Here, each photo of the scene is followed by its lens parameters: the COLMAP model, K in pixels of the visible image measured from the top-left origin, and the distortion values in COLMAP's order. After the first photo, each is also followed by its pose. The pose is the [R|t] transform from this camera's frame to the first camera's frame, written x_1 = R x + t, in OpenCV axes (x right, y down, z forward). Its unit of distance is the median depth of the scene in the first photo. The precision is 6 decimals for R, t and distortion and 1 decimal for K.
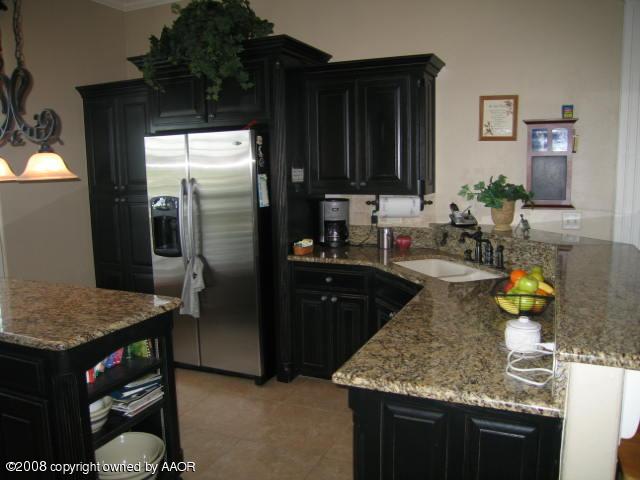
lens RADIAL K [[526.8, 0, 315.6], [0, 526.8, 237.9], [0, 0, 1]] dist [-0.126426, 0.073322]
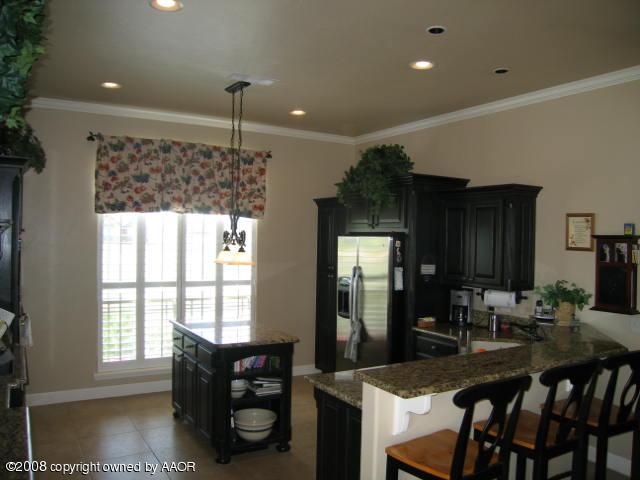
lens RADIAL K [[526.8, 0, 322.8], [0, 526.8, 240.9], [0, 0, 1]] dist [-0.126426, 0.073322]
pose [[0.824996, 0.037954, -0.563863, 0.520410], [-0.112411, 0.988826, -0.097912, -0.027643], [0.553847, 0.144161, 0.820044, -0.294869]]
